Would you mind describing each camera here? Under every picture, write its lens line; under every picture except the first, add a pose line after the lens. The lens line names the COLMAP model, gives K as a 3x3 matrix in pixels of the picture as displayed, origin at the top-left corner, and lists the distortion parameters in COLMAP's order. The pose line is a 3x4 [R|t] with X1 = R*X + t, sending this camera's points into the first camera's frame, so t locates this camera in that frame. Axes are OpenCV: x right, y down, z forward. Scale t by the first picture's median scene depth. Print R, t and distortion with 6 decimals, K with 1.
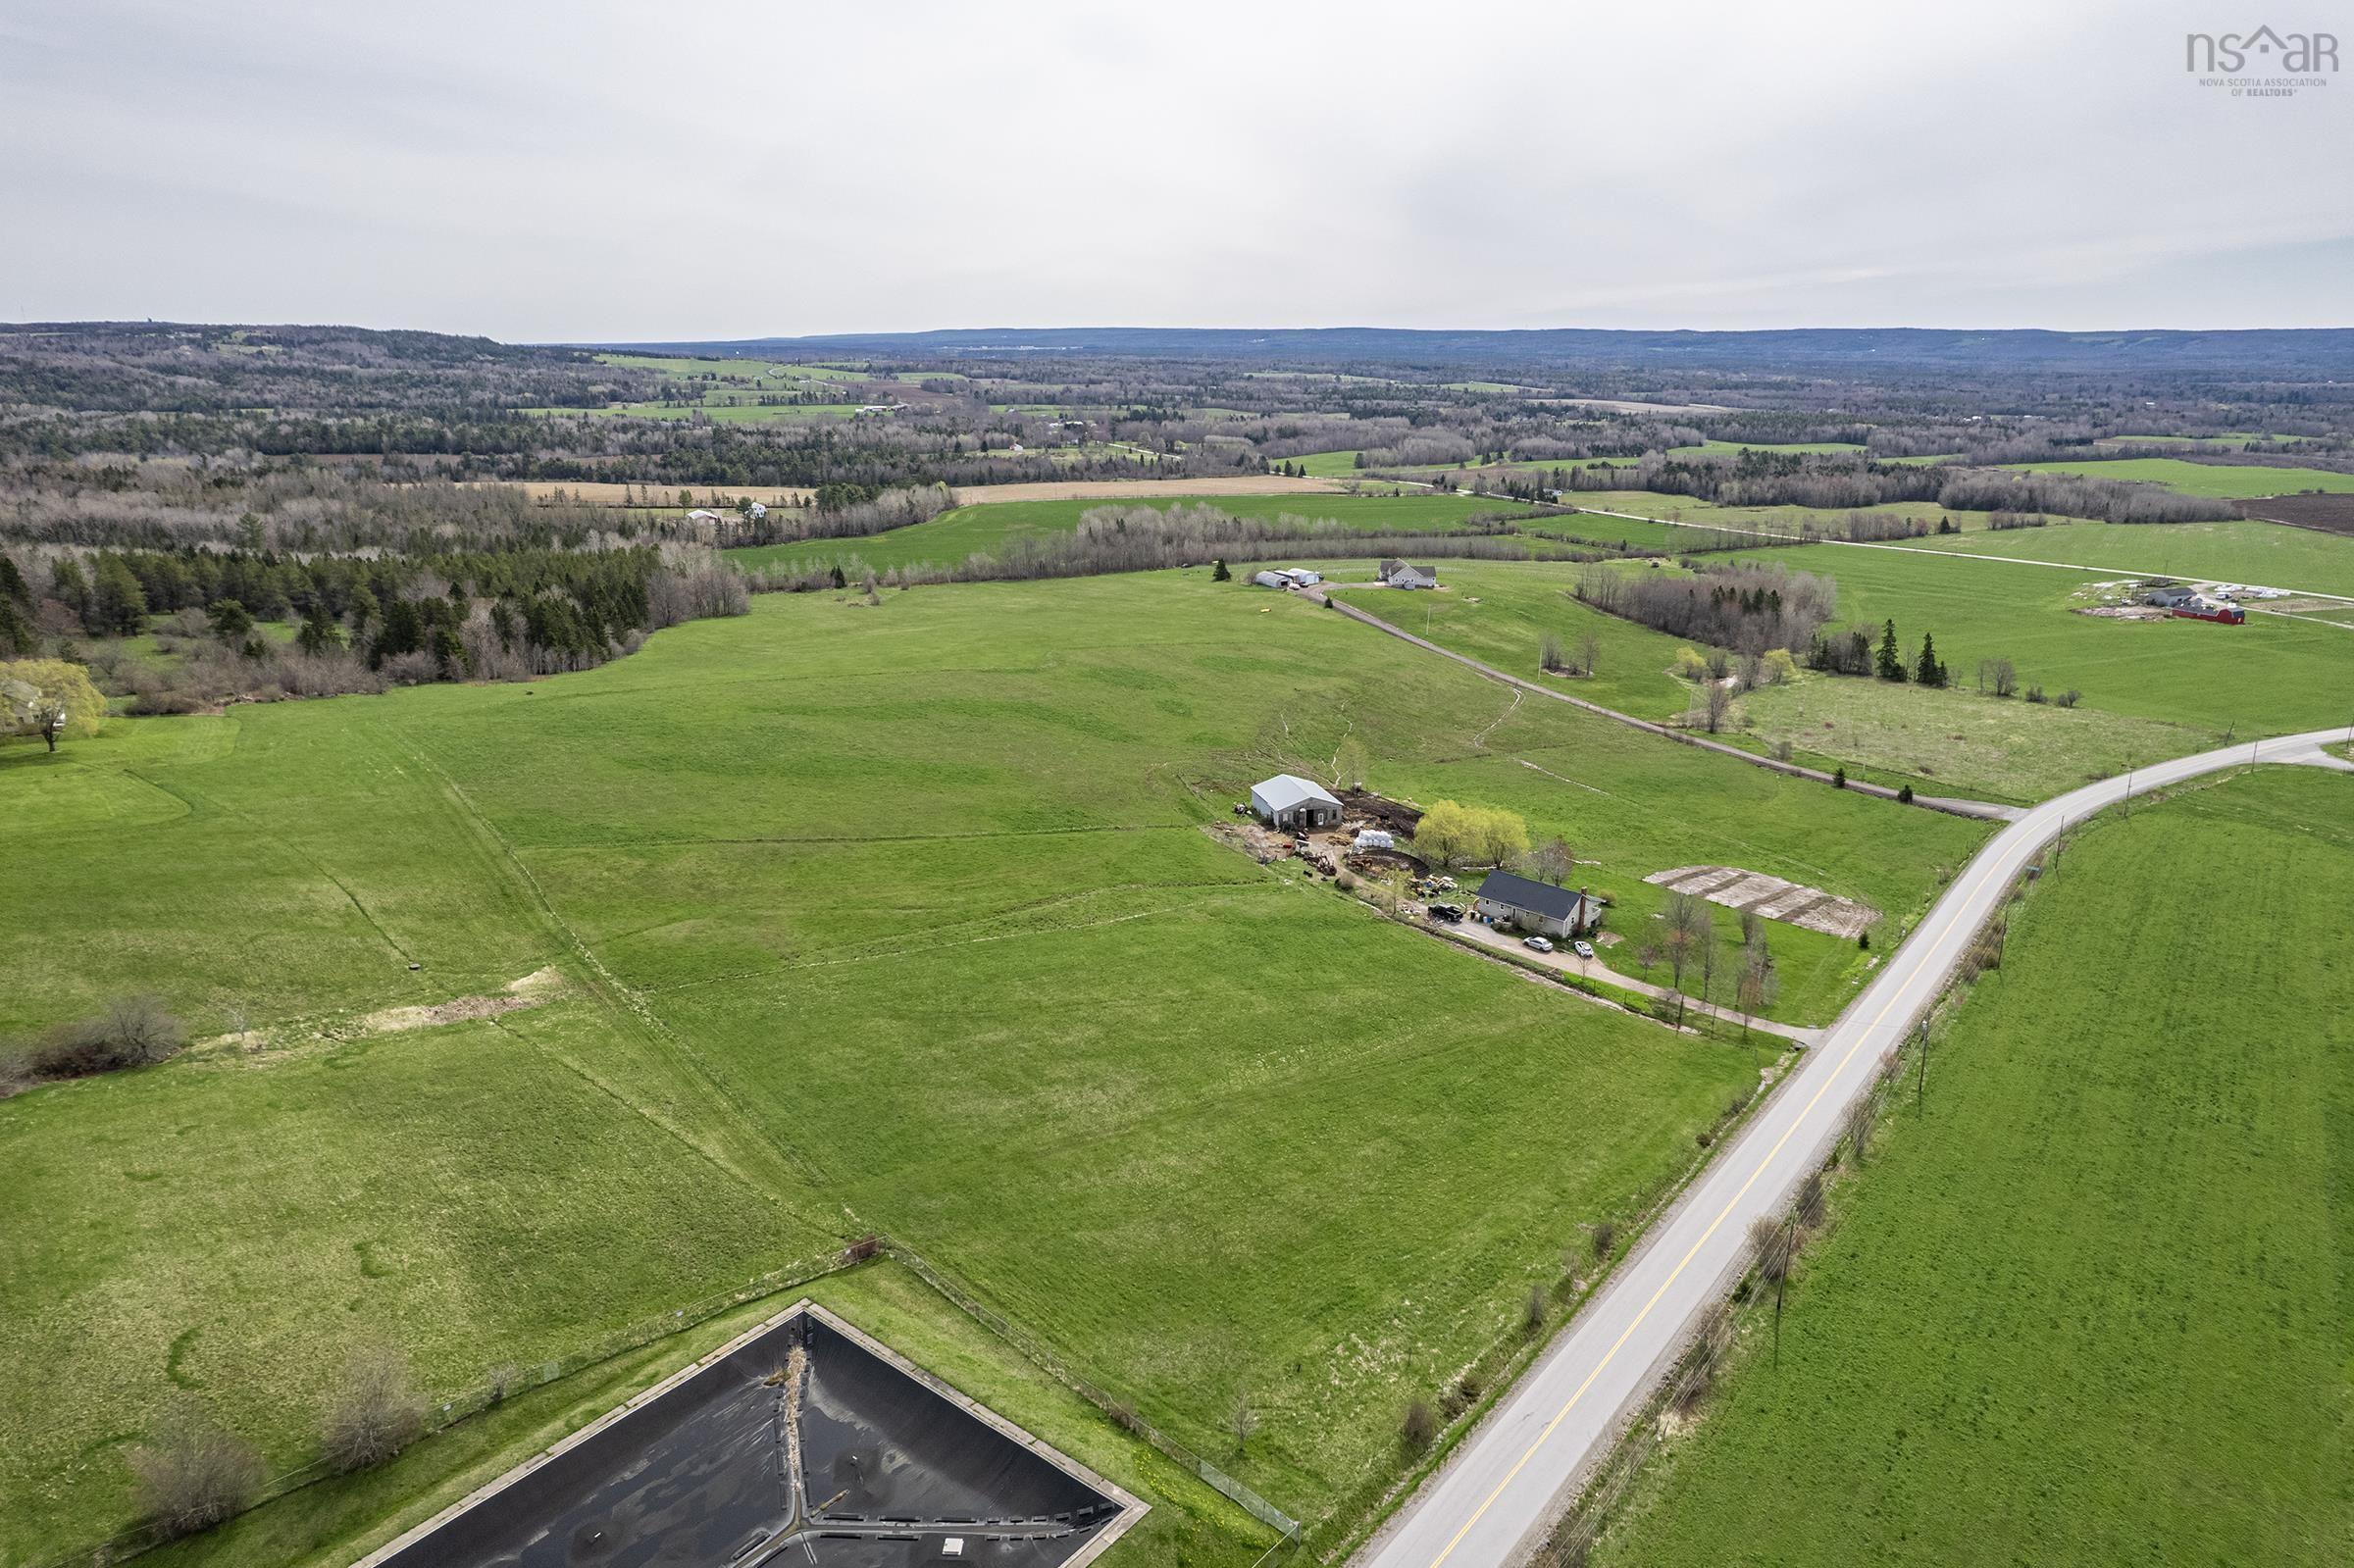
lens RADIAL K [[1535.1, 0, 1188.6], [0, 1535.1, 766.9], [0, 0, 1]] dist [-0.067232, 0.072957]
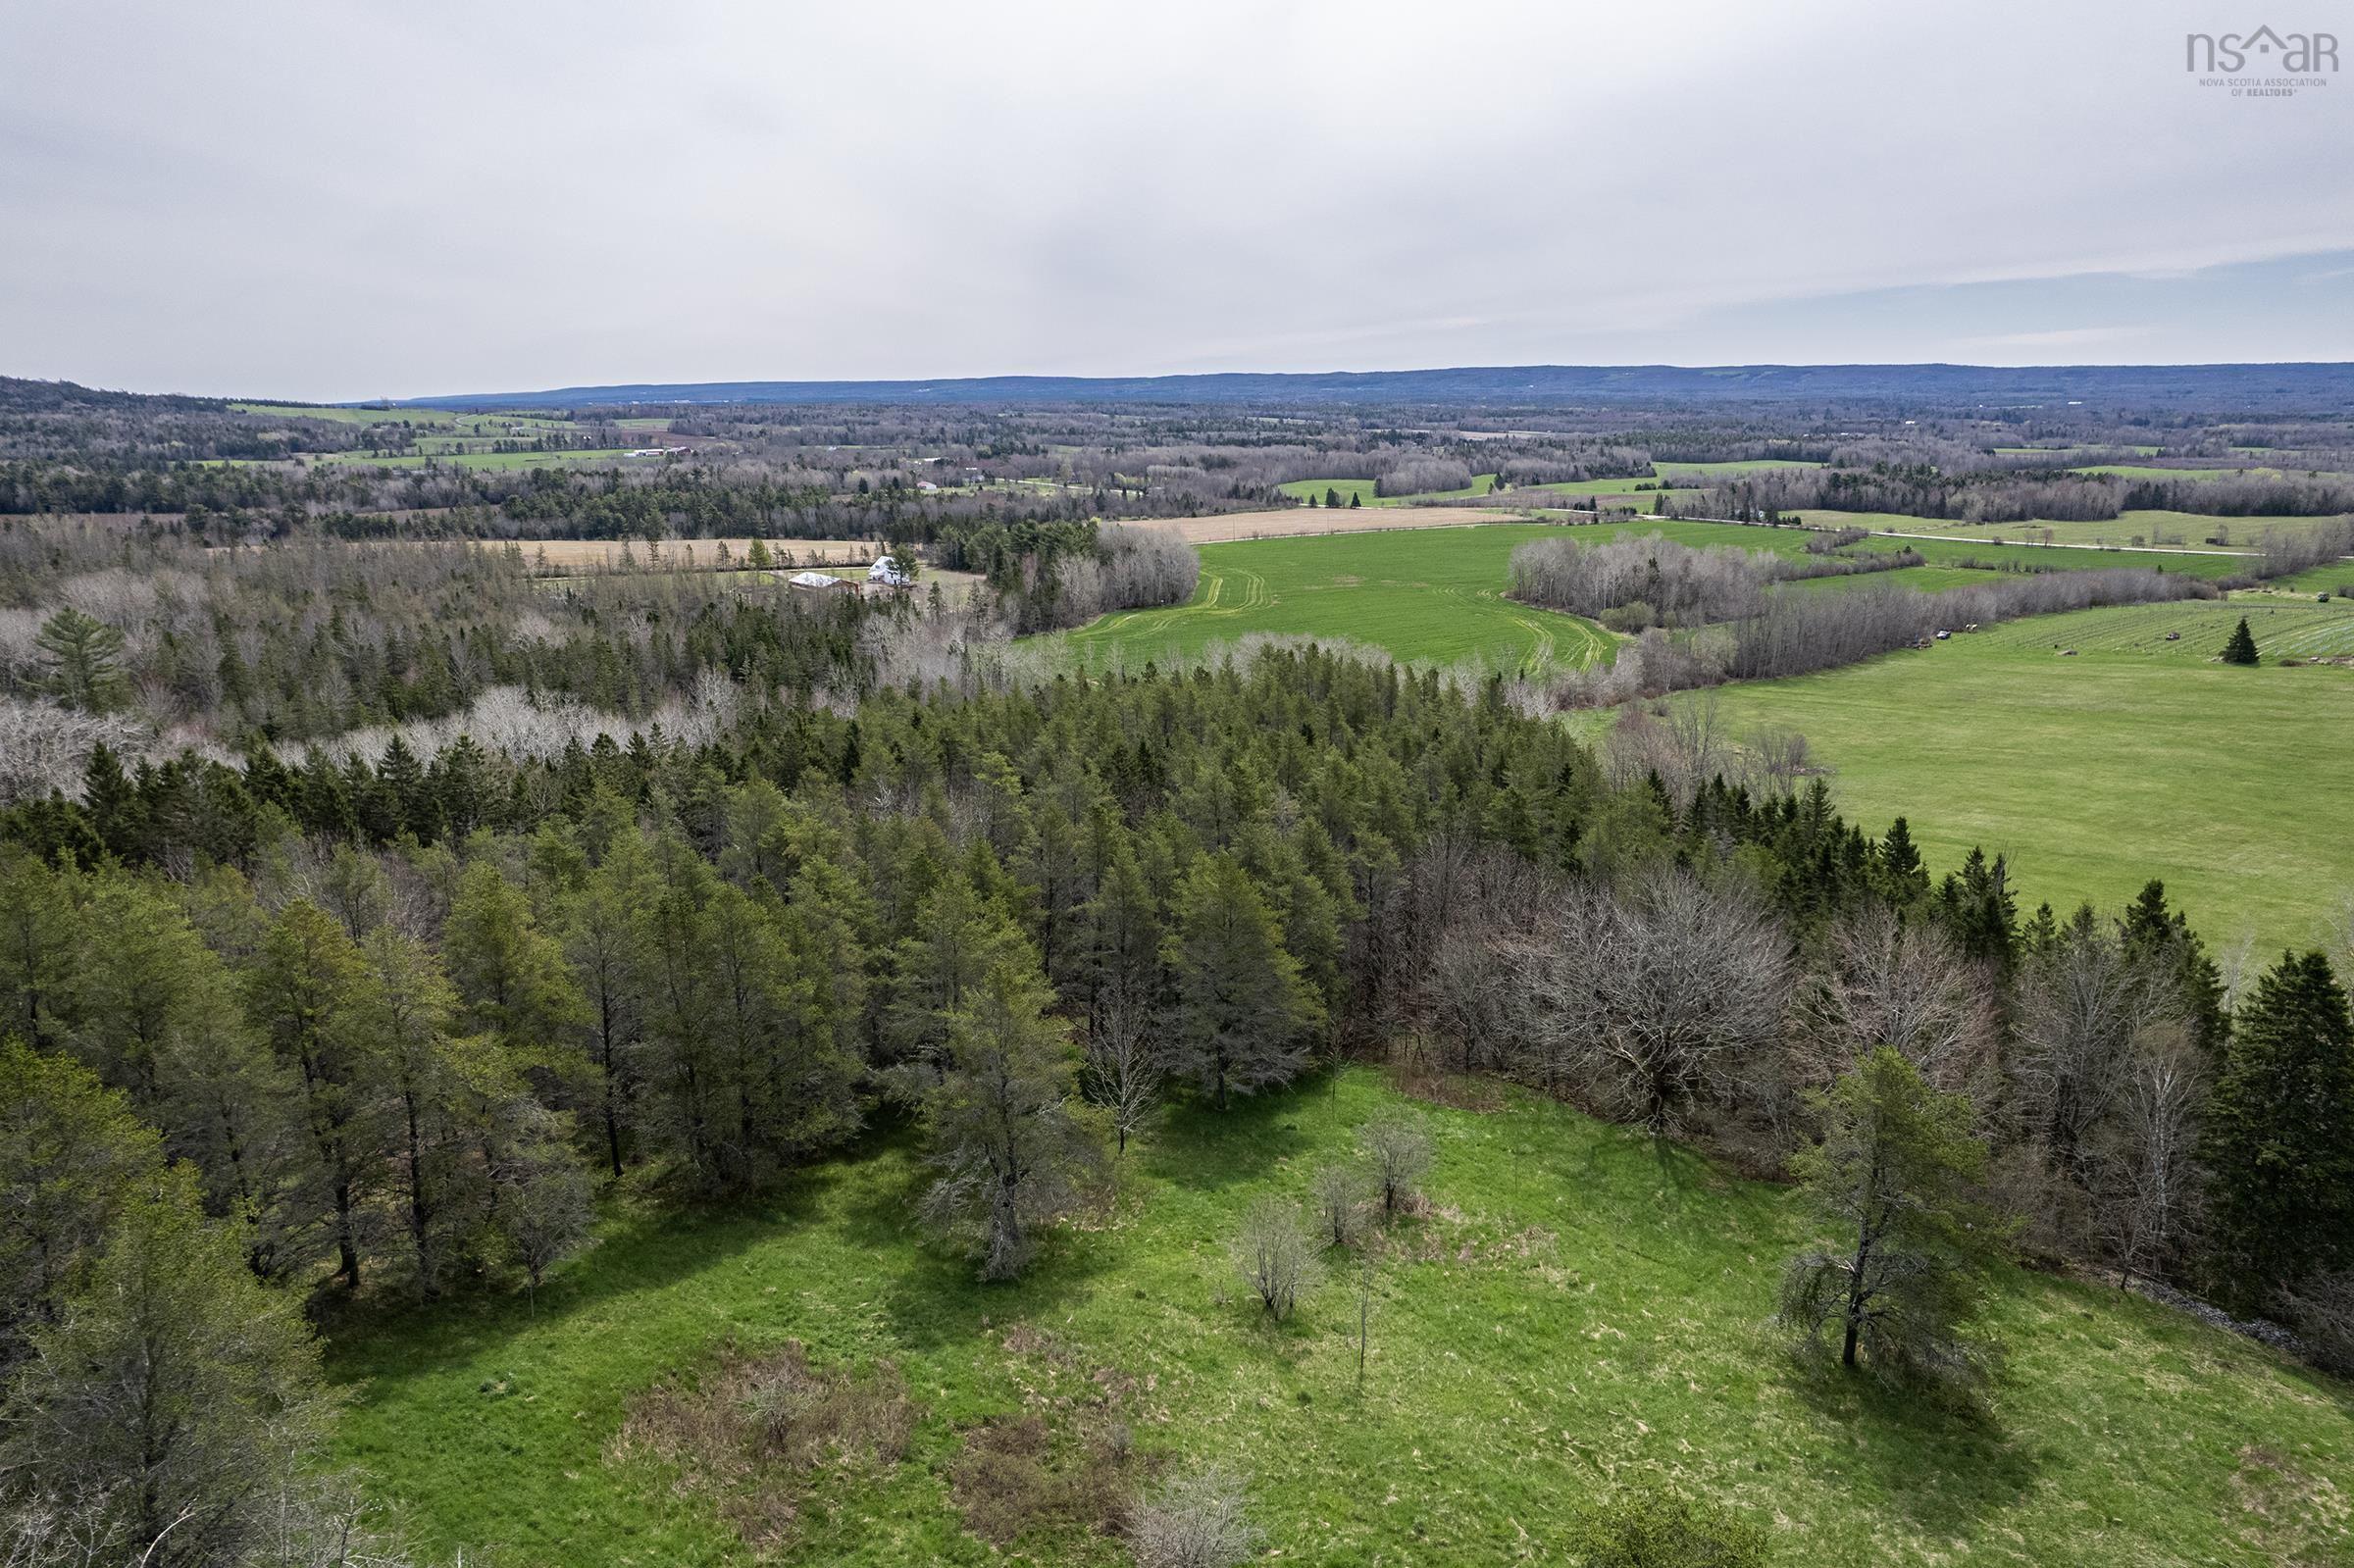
lens RADIAL K [[1535.1, 0, 1189.2], [0, 1535.1, 787.6], [0, 0, 1]] dist [-0.067232, 0.072957]
pose [[0.974779, -0.069277, 0.212147, -0.159375], [0.073090, 0.997274, -0.010173, -0.036540], [-0.210864, 0.025422, 0.977185, 0.209423]]
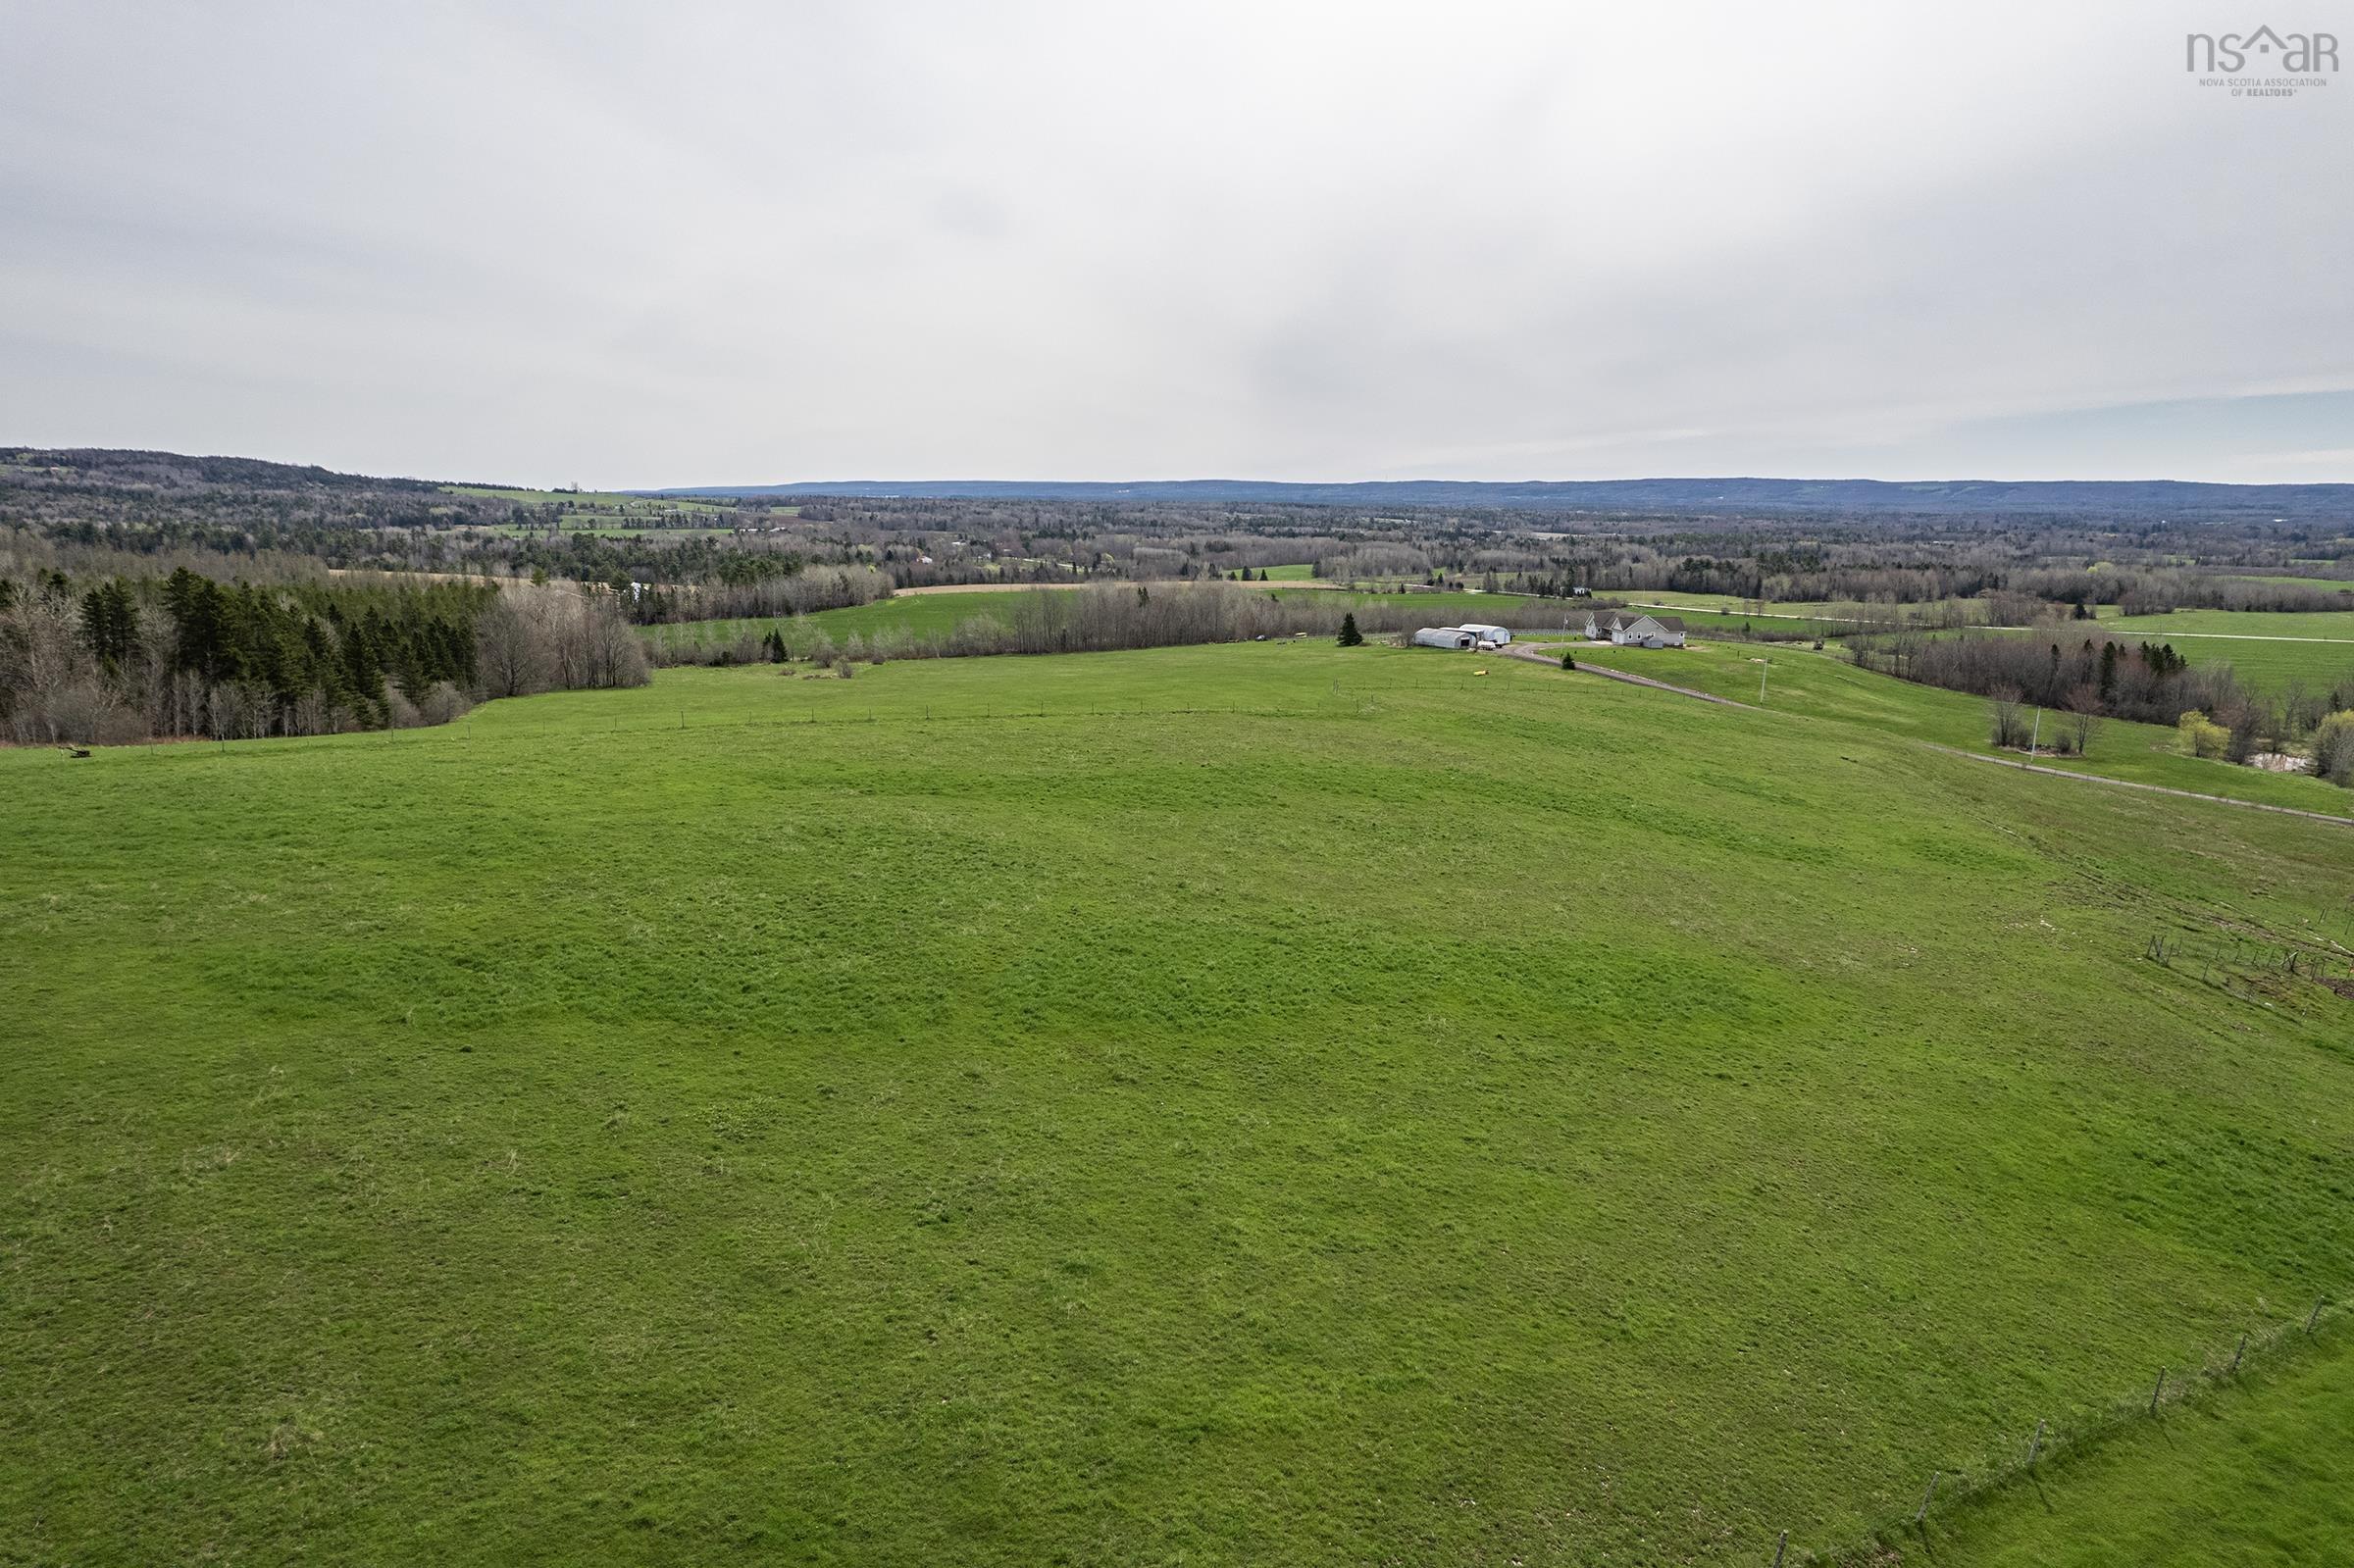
lens RADIAL K [[1535.1, 0, 1192.4], [0, 1535.1, 772.3], [0, 0, 1]] dist [-0.067232, 0.072957]
pose [[0.995803, -0.013353, 0.090548, -0.040474], [0.021666, 0.995574, -0.091452, -0.001523], [-0.088926, 0.093030, 0.991684, 0.120642]]
